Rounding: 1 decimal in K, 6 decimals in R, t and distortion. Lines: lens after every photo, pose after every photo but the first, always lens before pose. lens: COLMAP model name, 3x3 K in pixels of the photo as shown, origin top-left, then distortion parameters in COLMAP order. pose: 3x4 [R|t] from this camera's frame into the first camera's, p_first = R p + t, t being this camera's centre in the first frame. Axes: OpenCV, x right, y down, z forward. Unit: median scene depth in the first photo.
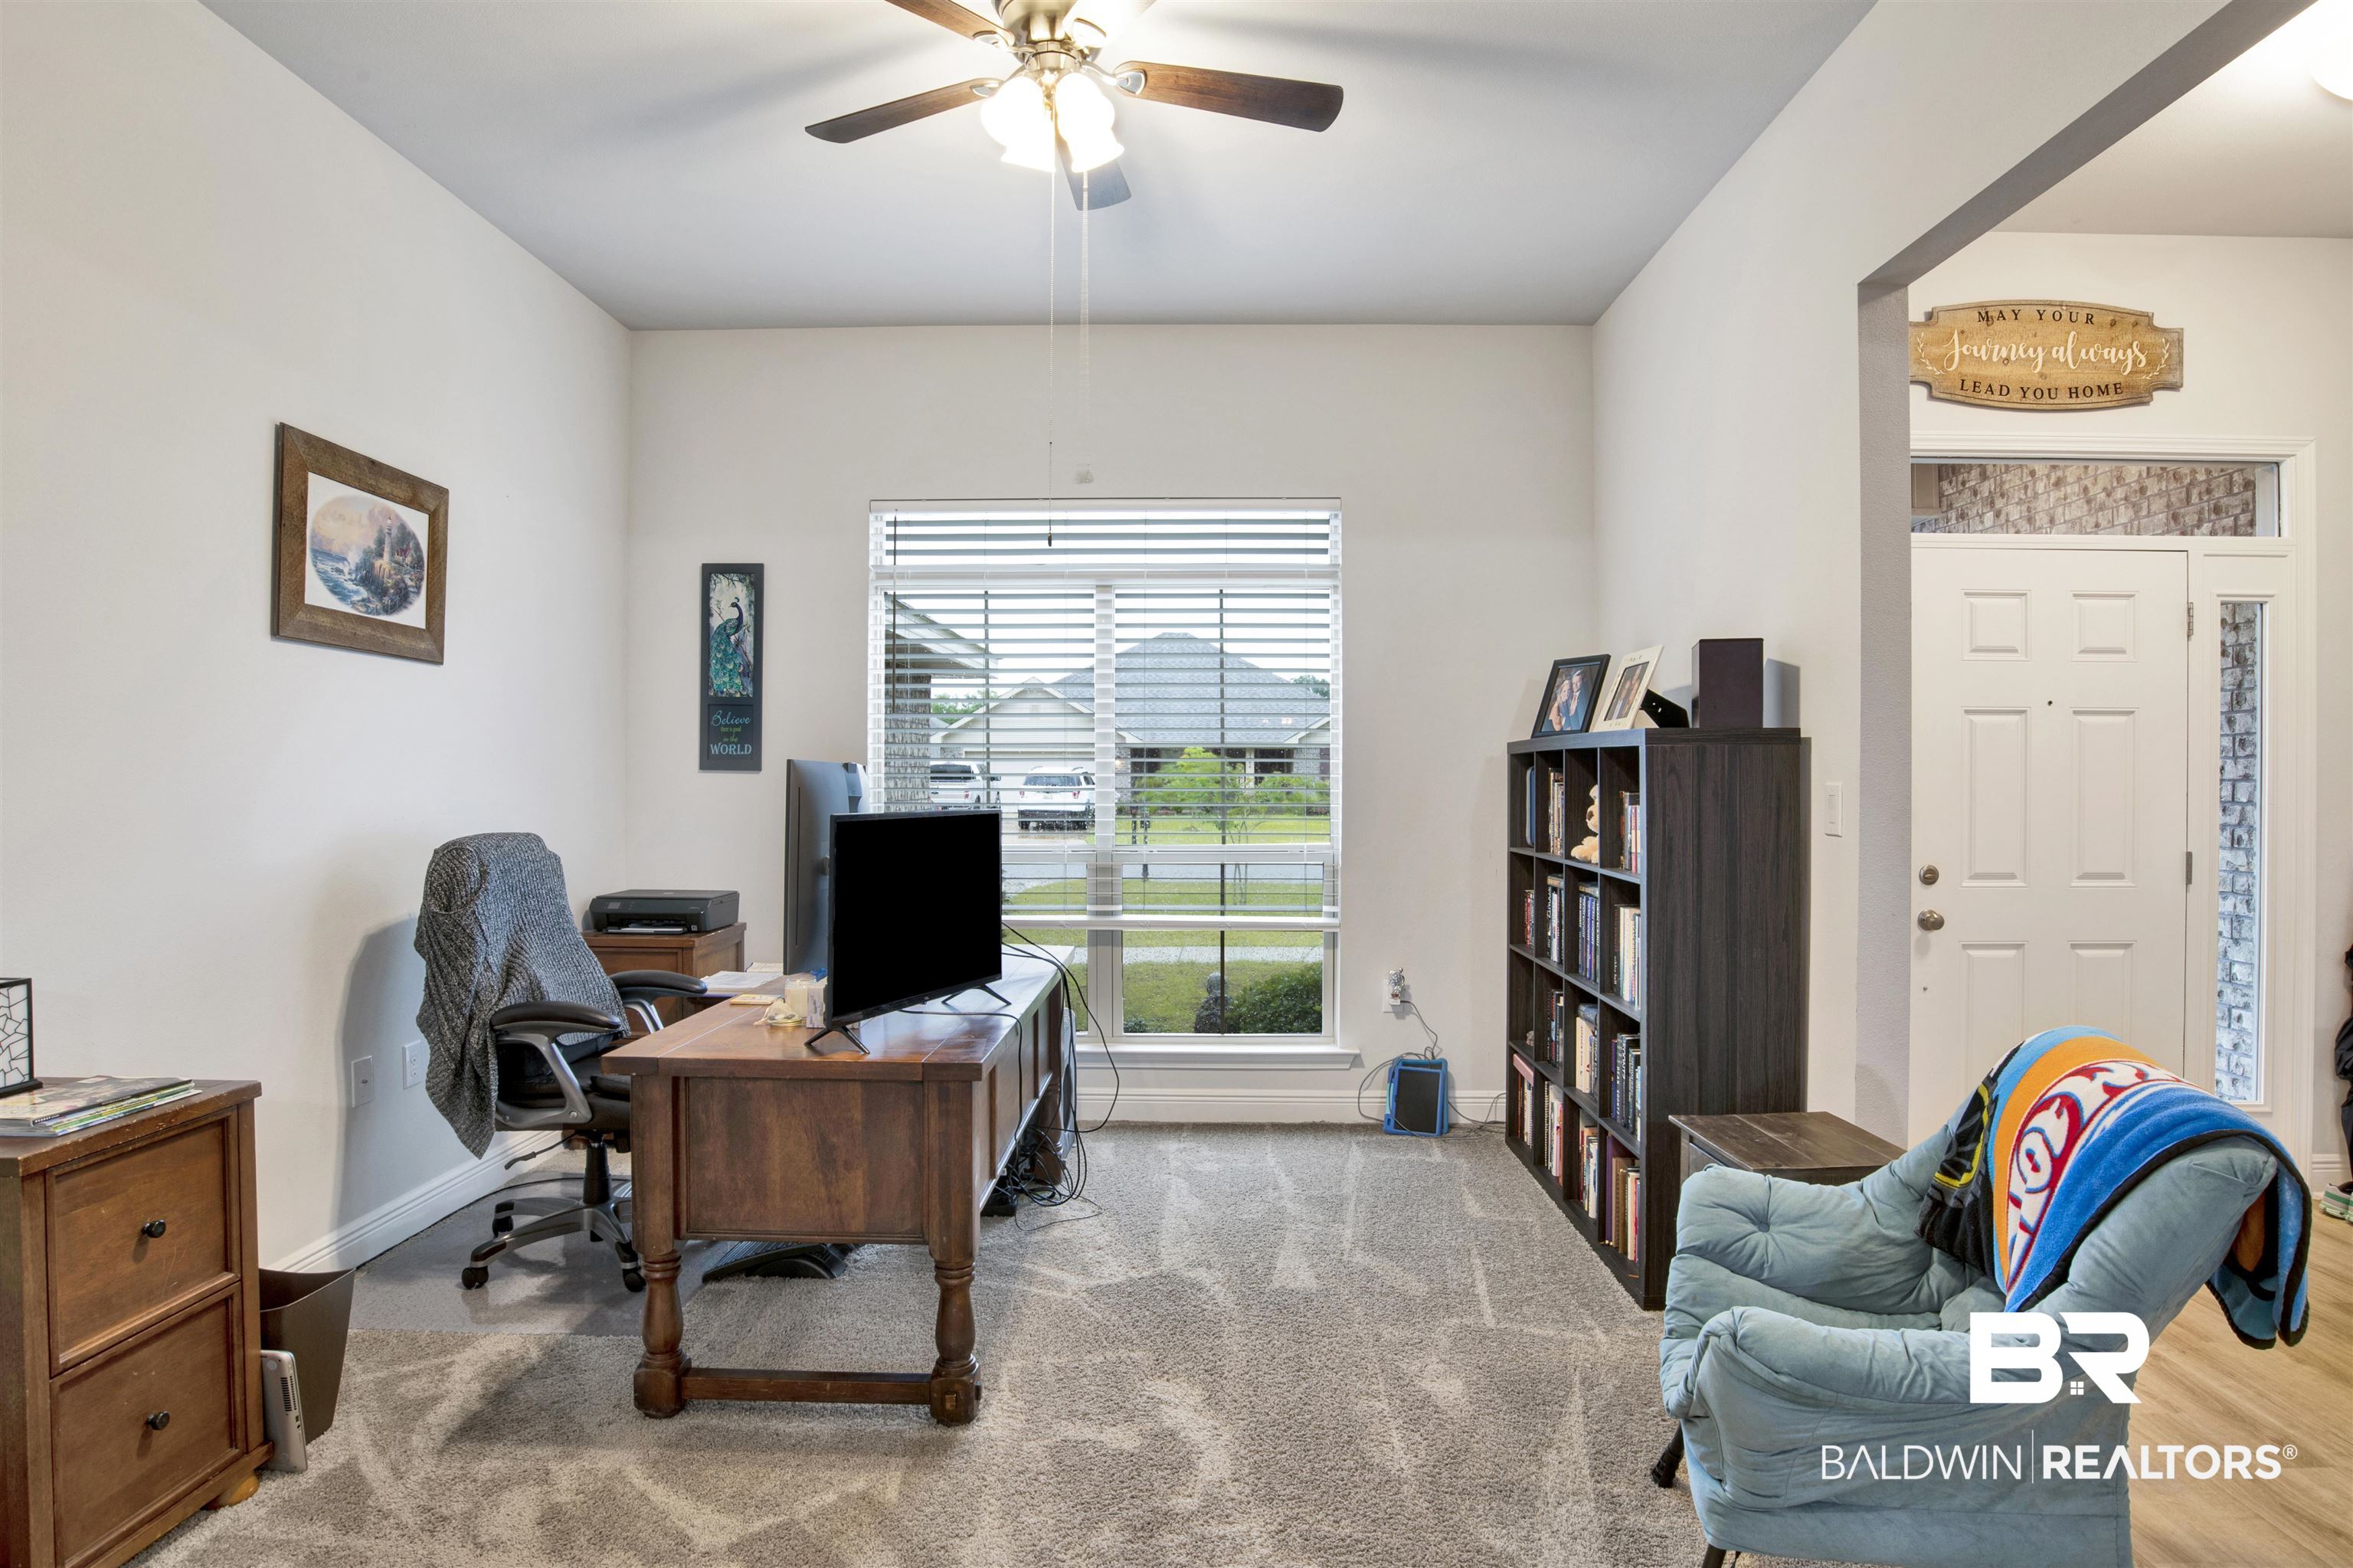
lens RADIAL K [[1262.3, 0, 1187.9], [0, 1262.3, 775.8], [0, 0, 1]] dist [0.005279, 0.000635]
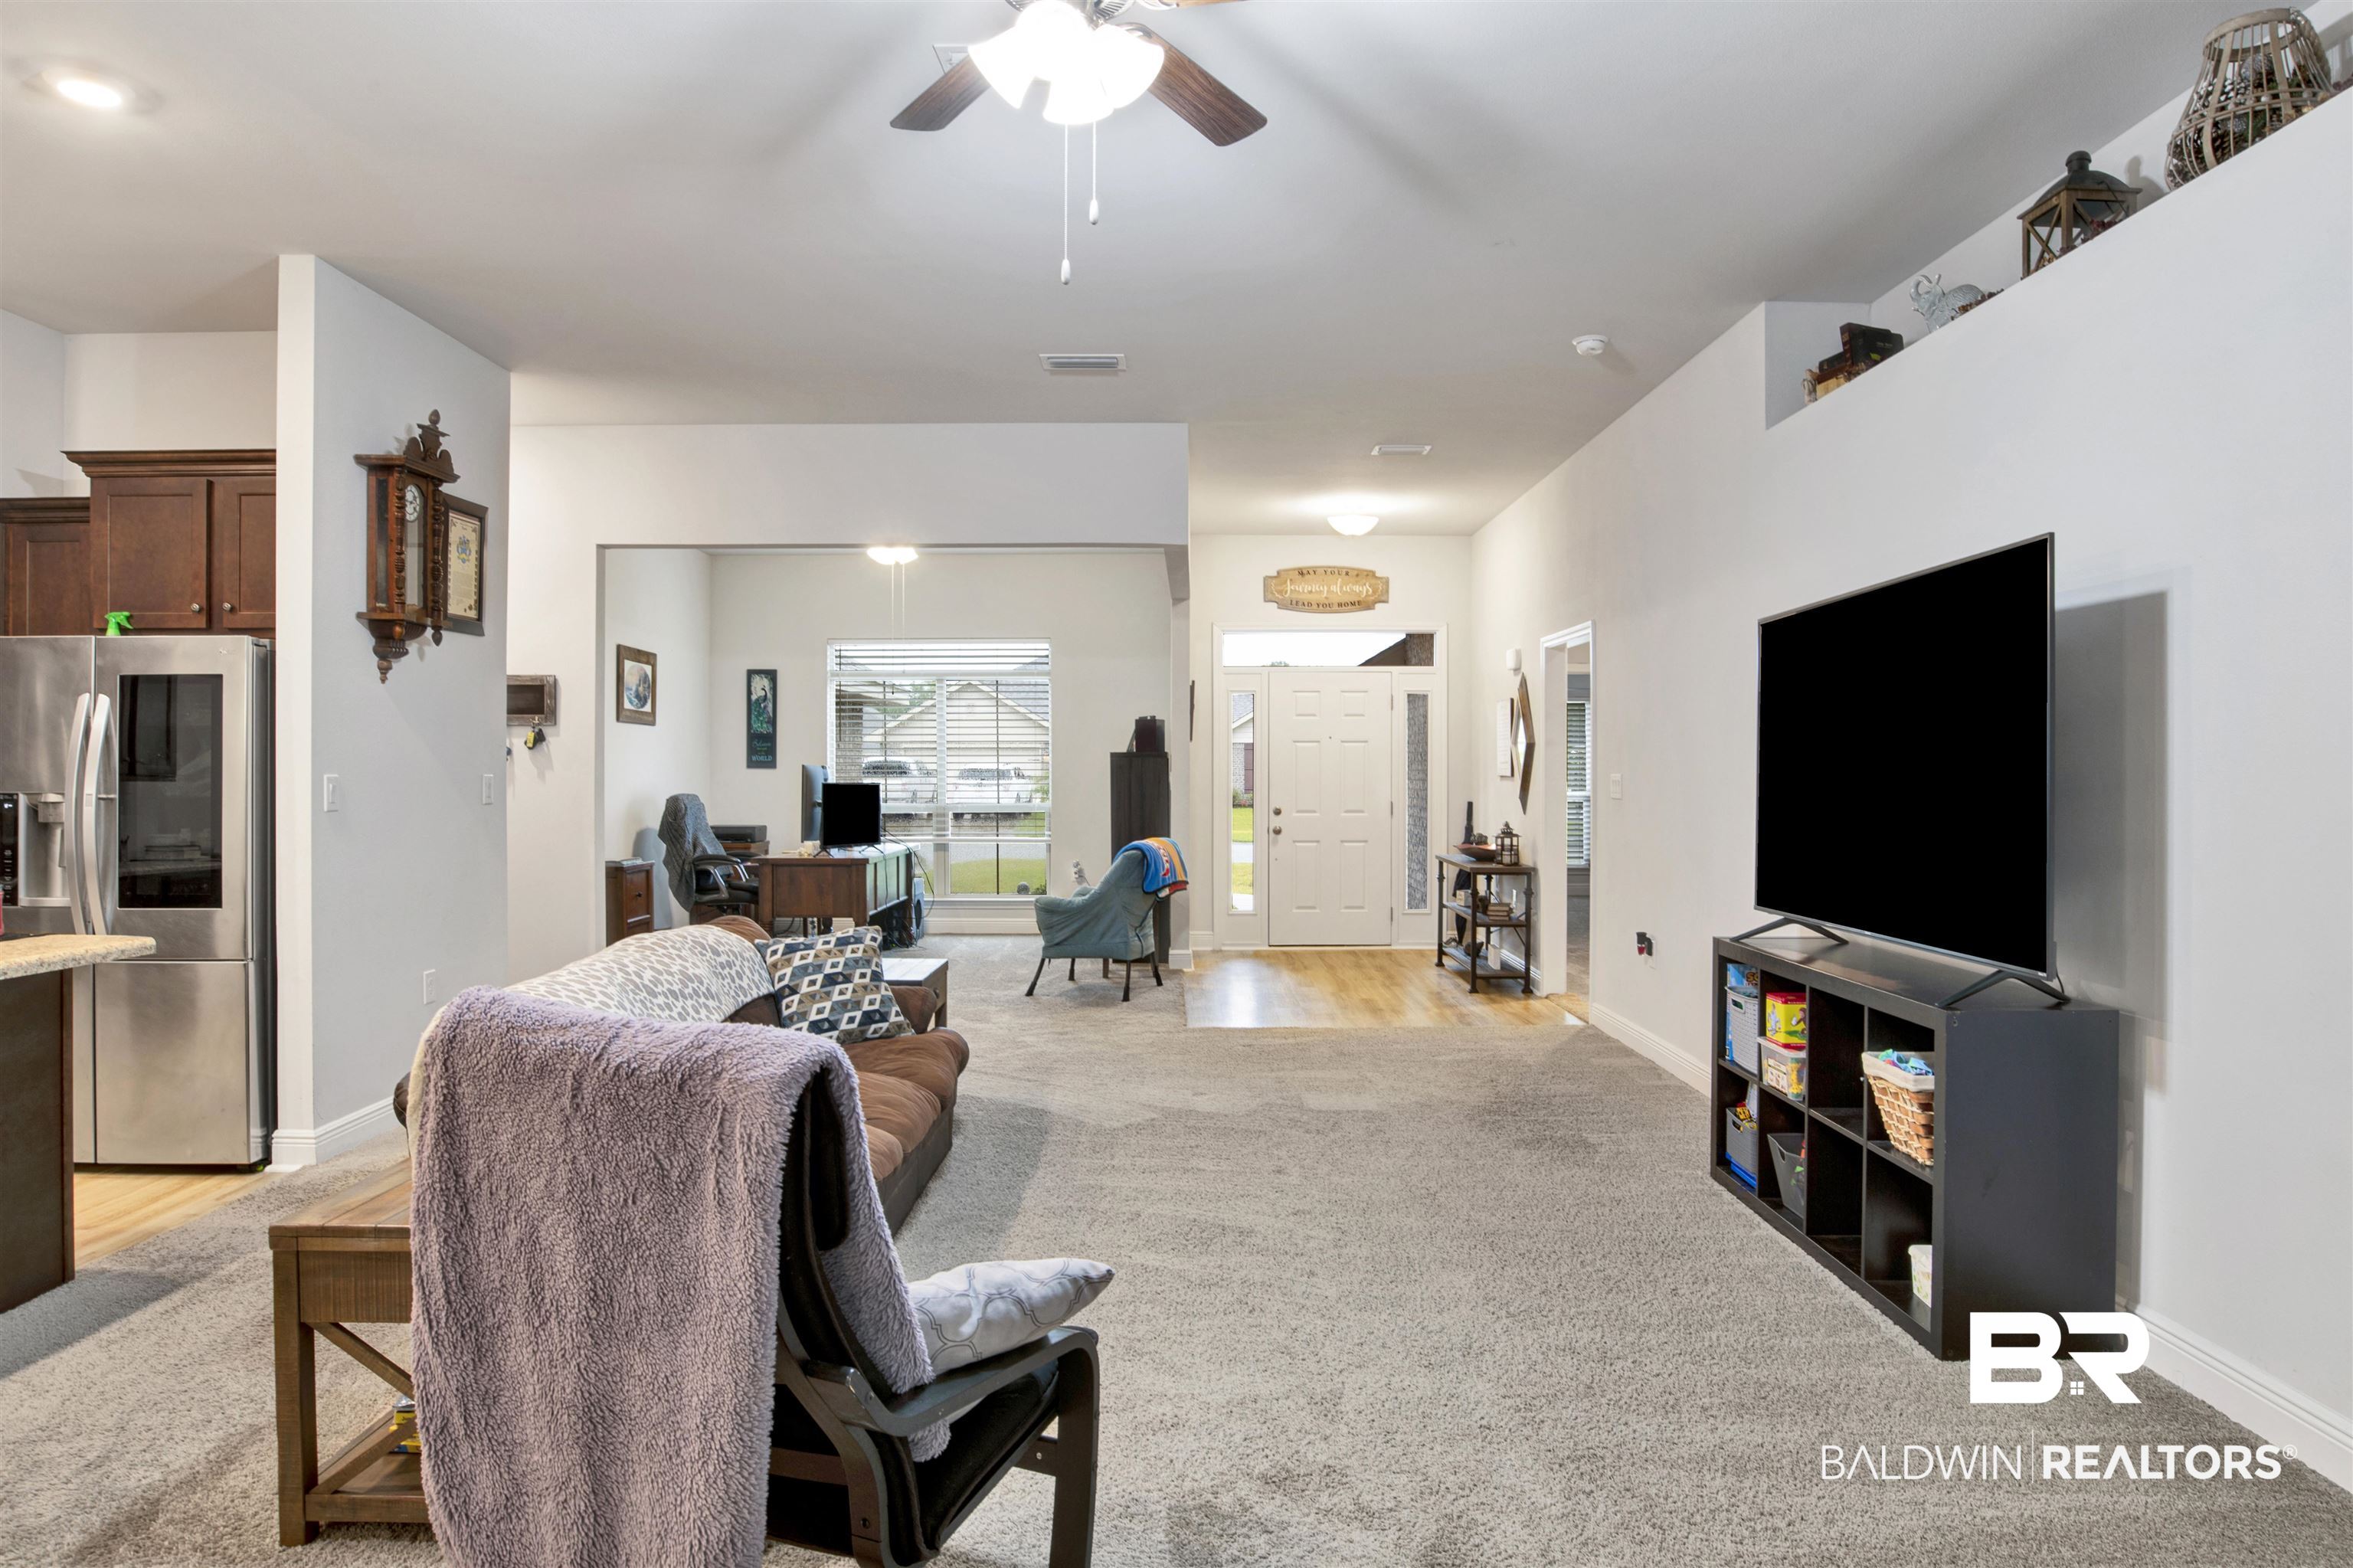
lens RADIAL K [[1488.1, 0, 1164.6], [0, 1488.1, 788.6], [0, 0, 1]] dist [-0.010466, -0.001871]
pose [[0.999853, -0.004030, -0.016690, 0.418196], [0.004227, 0.999922, 0.011781, 0.003160], [0.016642, -0.011850, 0.999791, -1.757050]]
